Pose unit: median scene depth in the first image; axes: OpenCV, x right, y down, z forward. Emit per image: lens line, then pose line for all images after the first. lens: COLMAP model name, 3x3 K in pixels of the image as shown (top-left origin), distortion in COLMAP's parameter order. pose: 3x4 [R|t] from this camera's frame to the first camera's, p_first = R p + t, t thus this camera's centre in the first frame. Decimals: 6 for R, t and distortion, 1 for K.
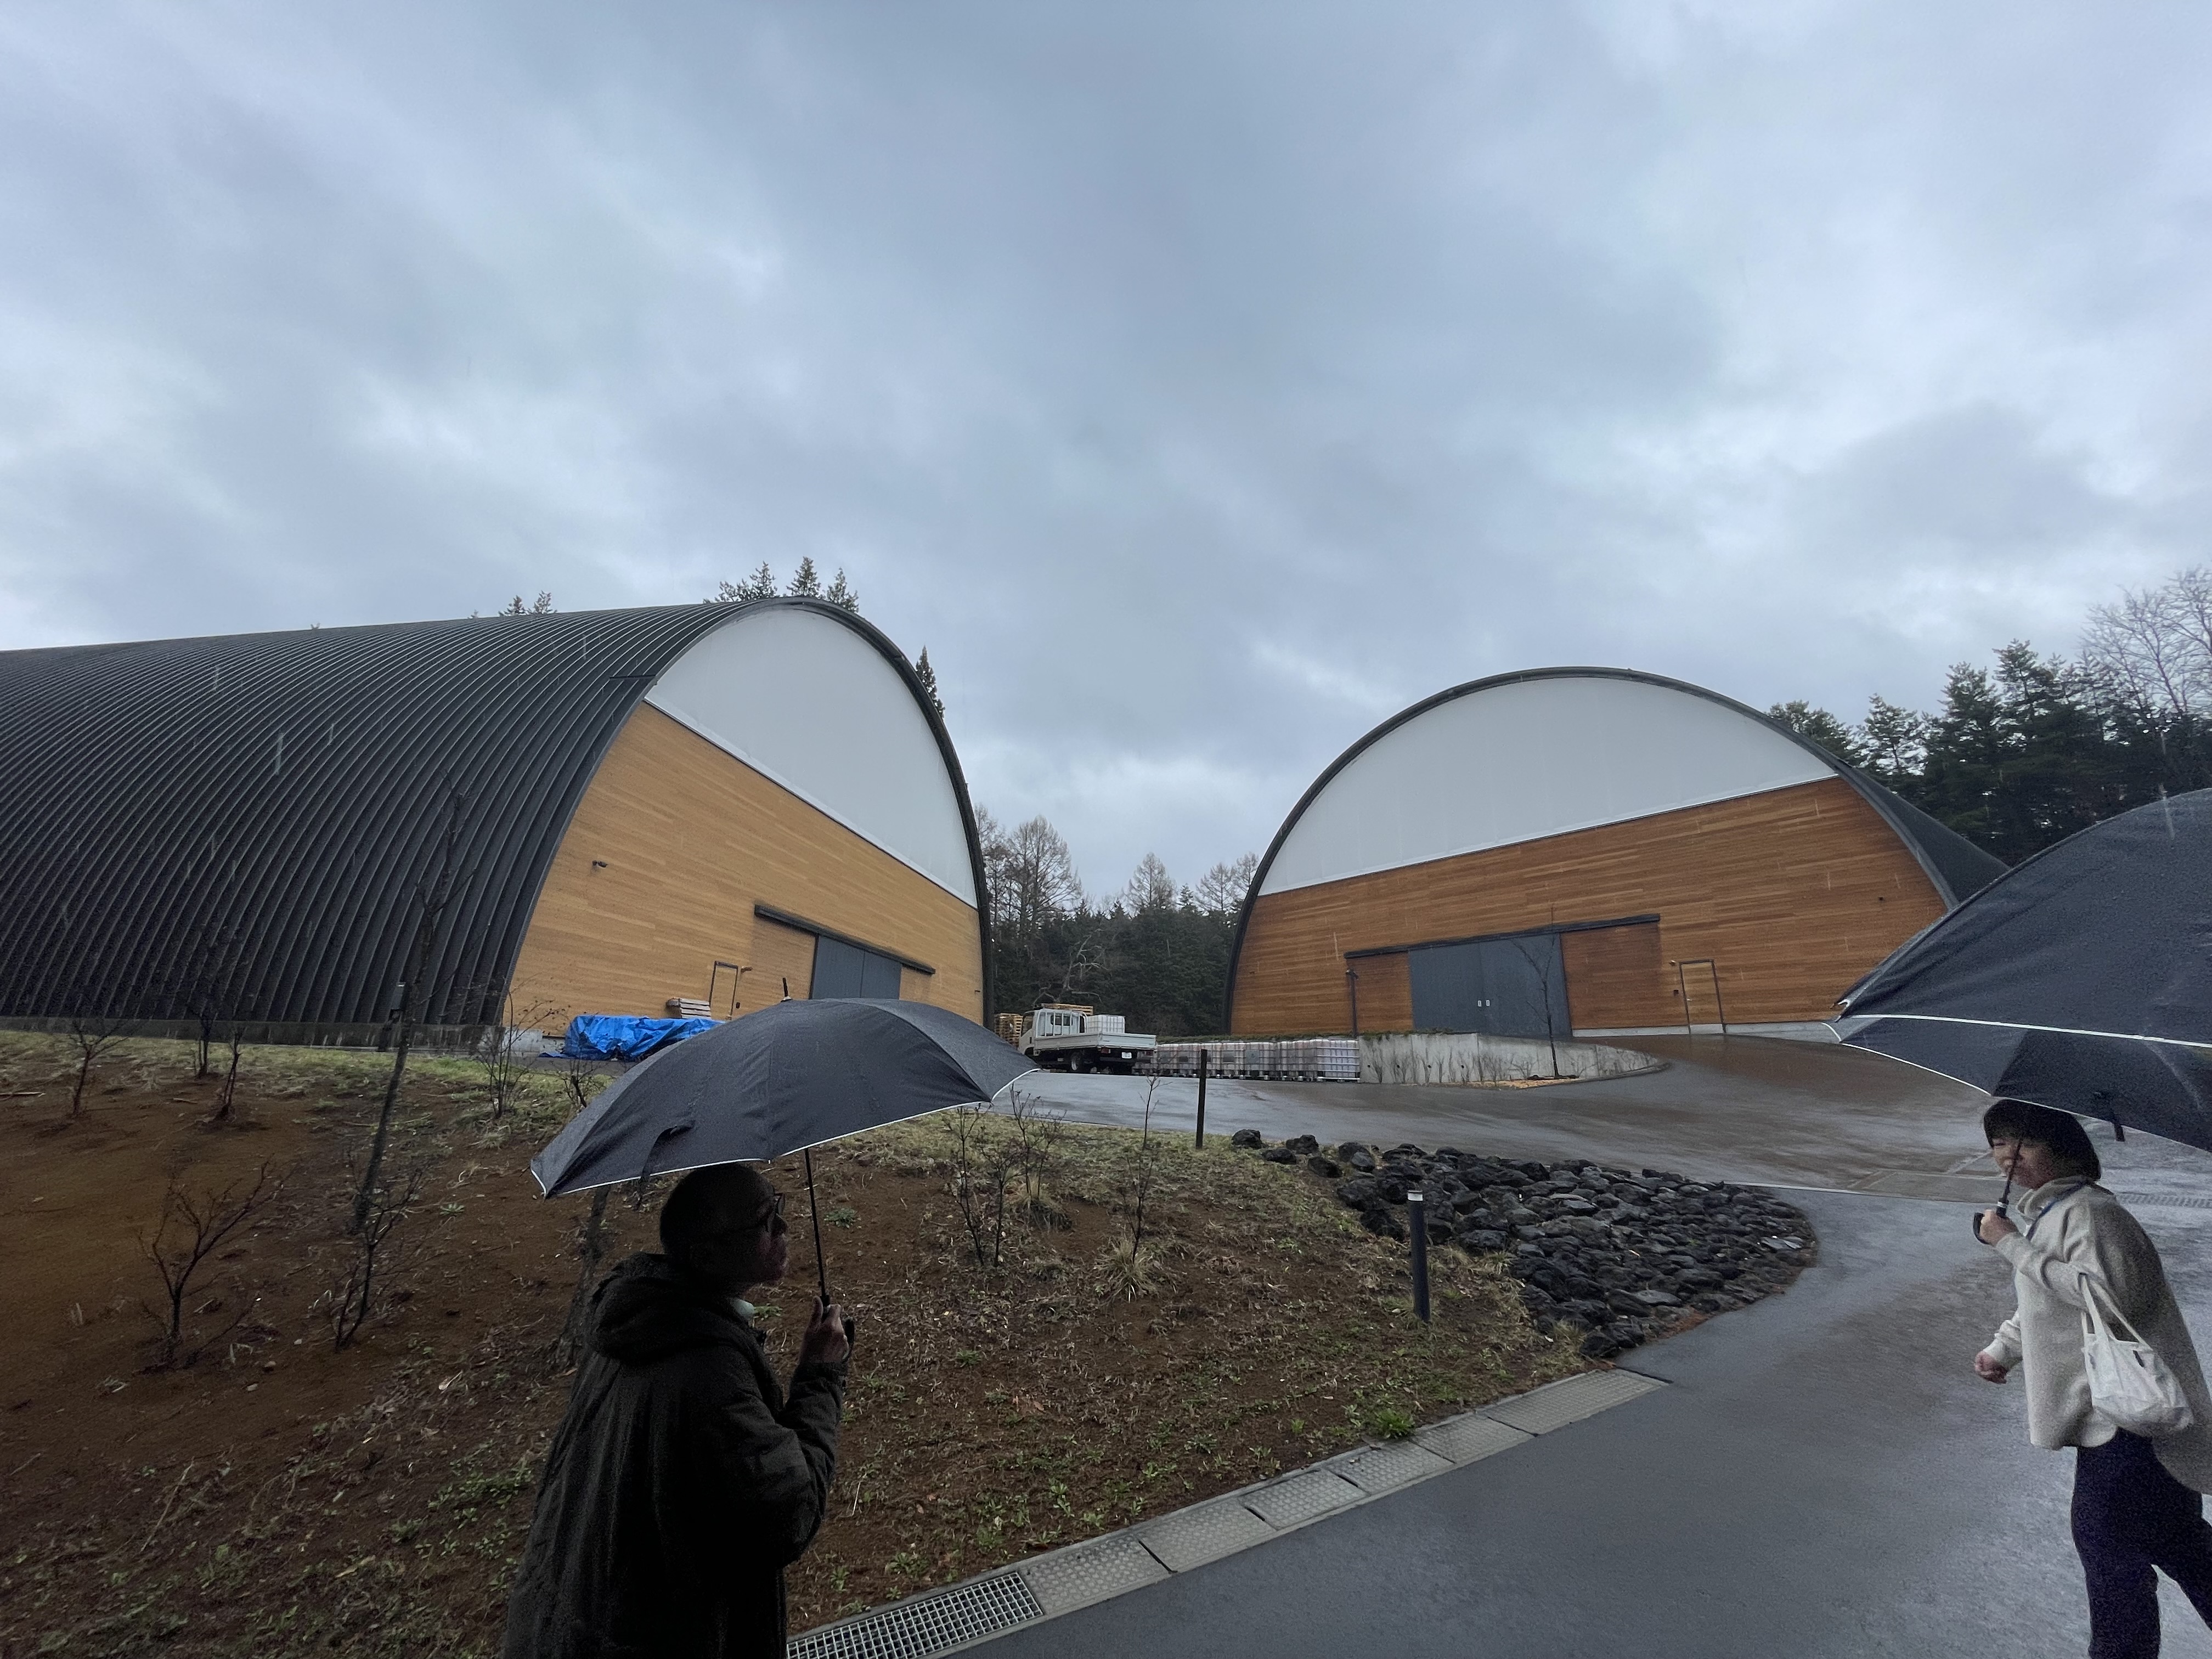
lens RADIAL K [[886.3, 0, 1100.8], [0, 886.3, 831.9], [0, 0, 1]] dist [-0.004628, -0.000306]
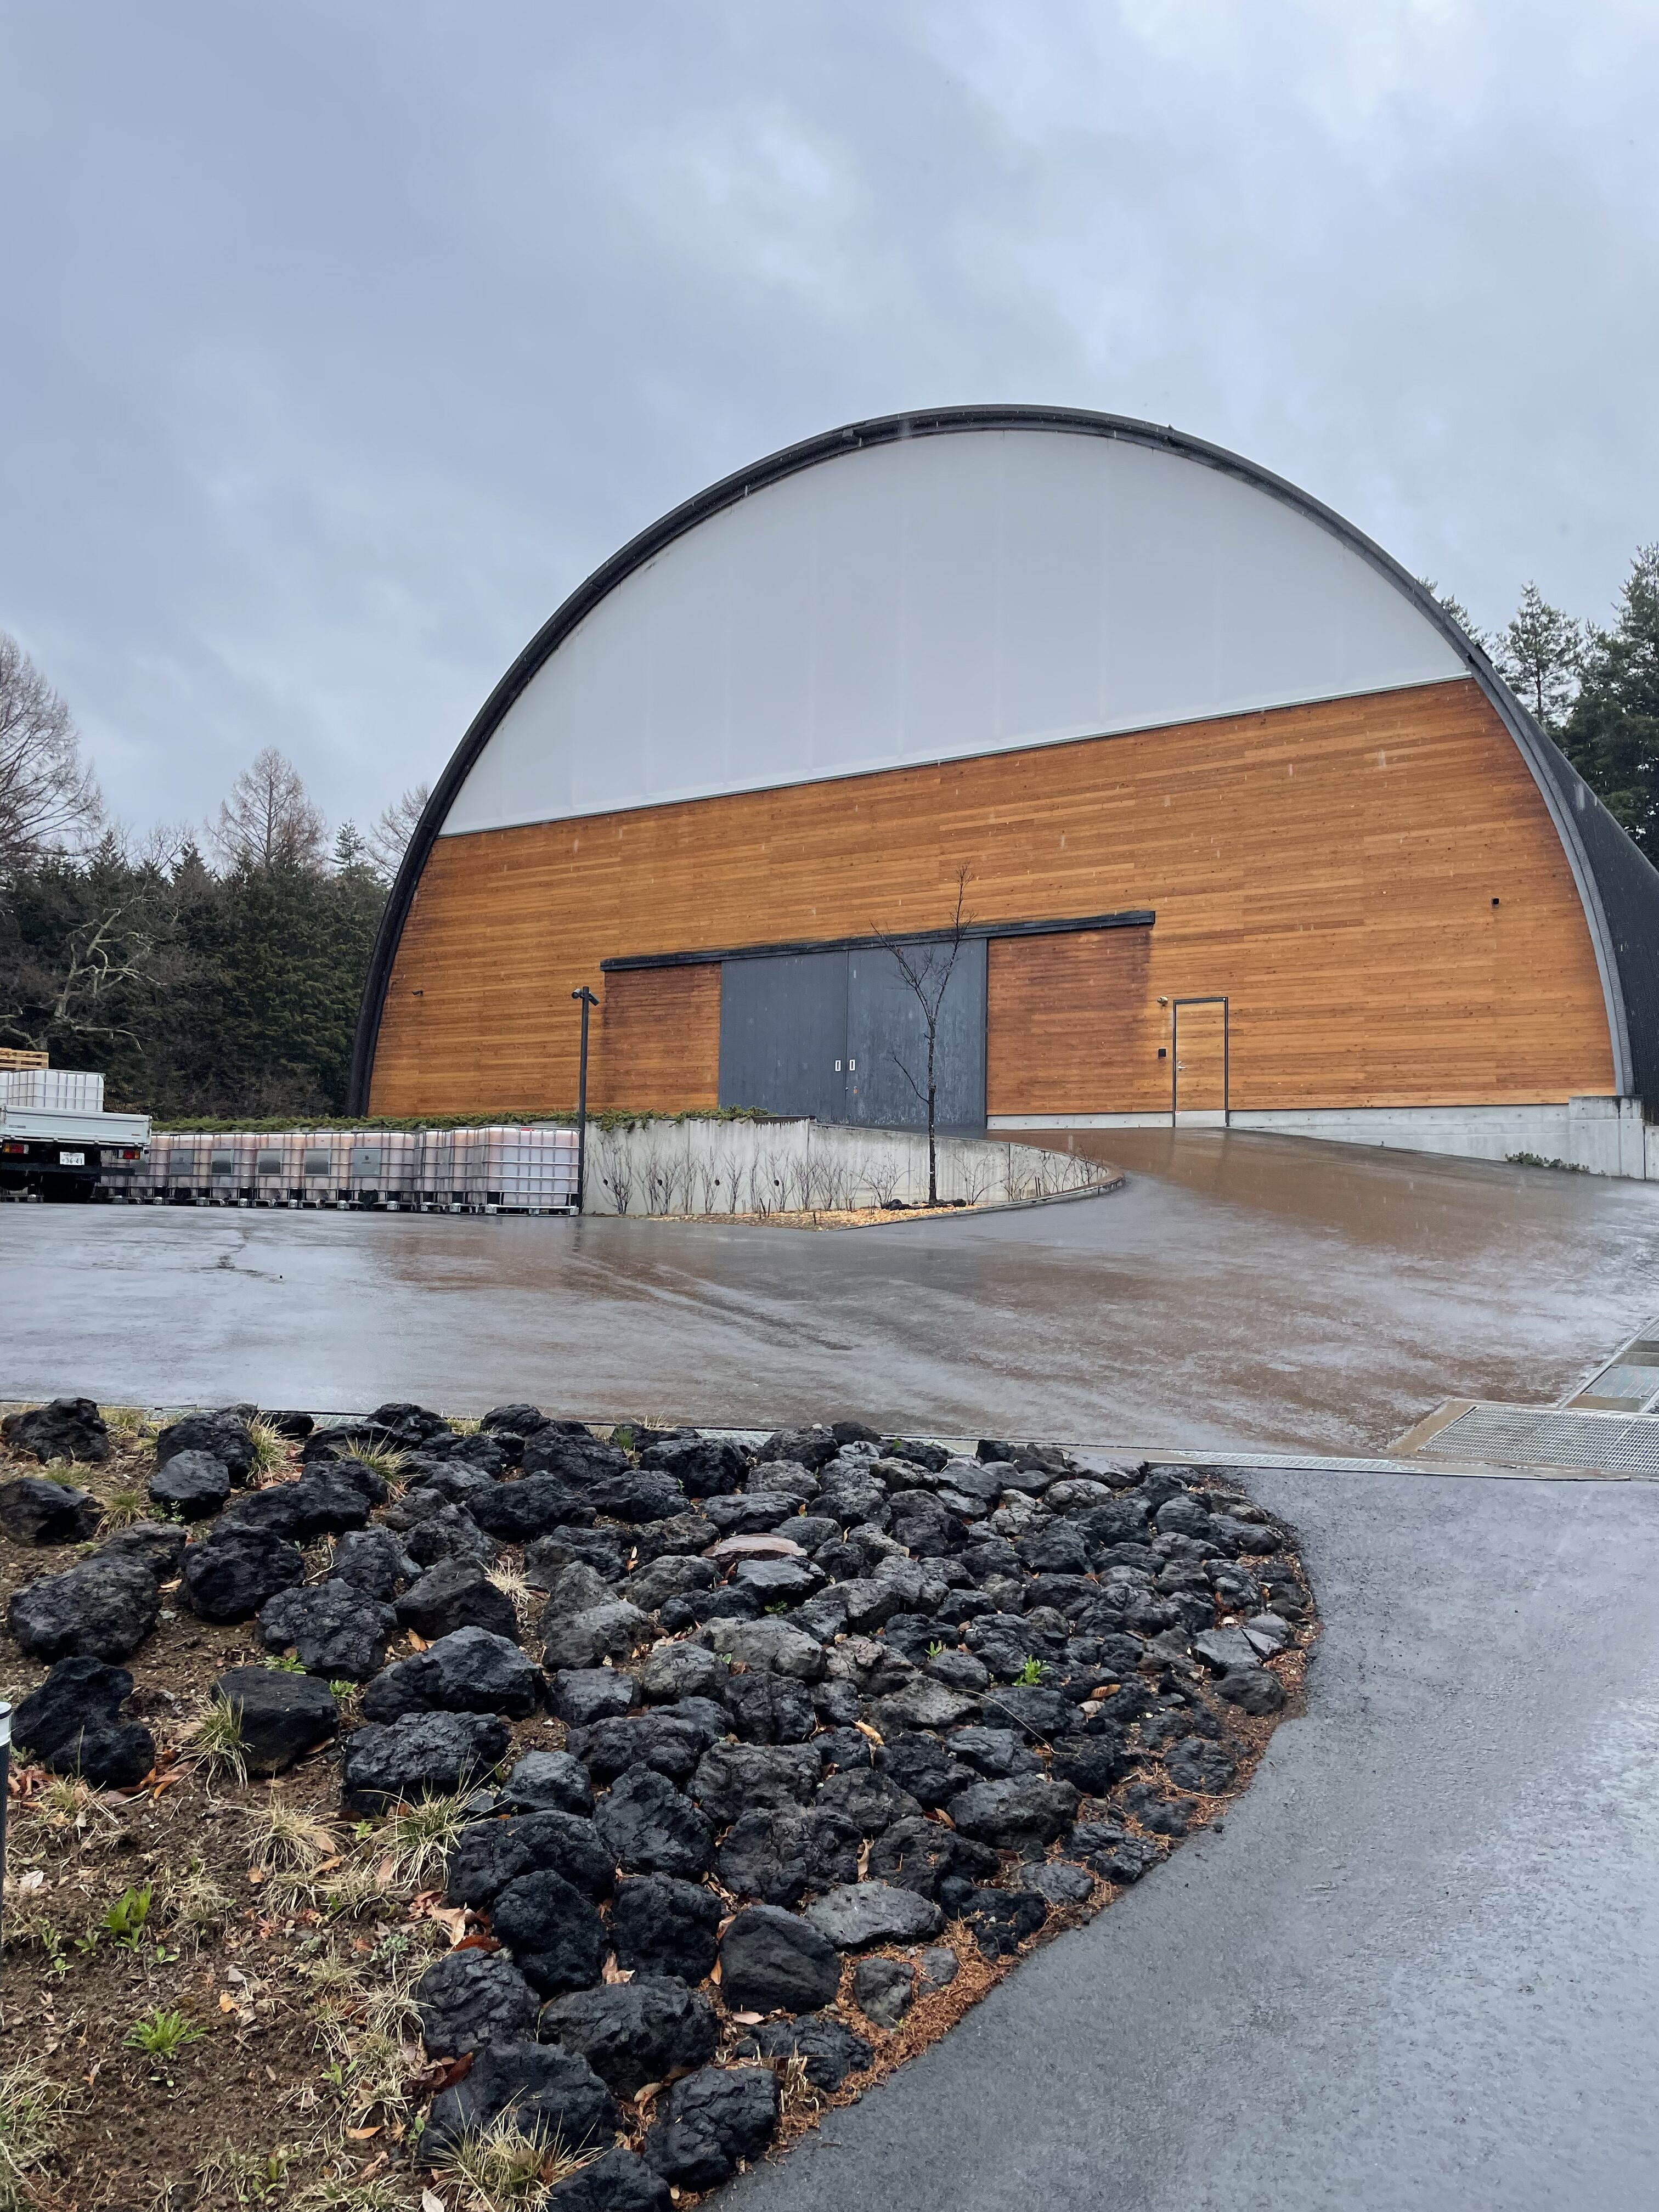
lens RADIAL K [[1658.0, 0, 830.7], [0, 1658.0, 1091.0], [0, 0, 1]] dist [0.095743, -0.118852]
pose [[0.934454, 0.019896, 0.355528, 0.091508], [-0.092354, 0.977814, 0.188017, 0.029039], [-0.343900, -0.208528, 0.915559, 0.119033]]
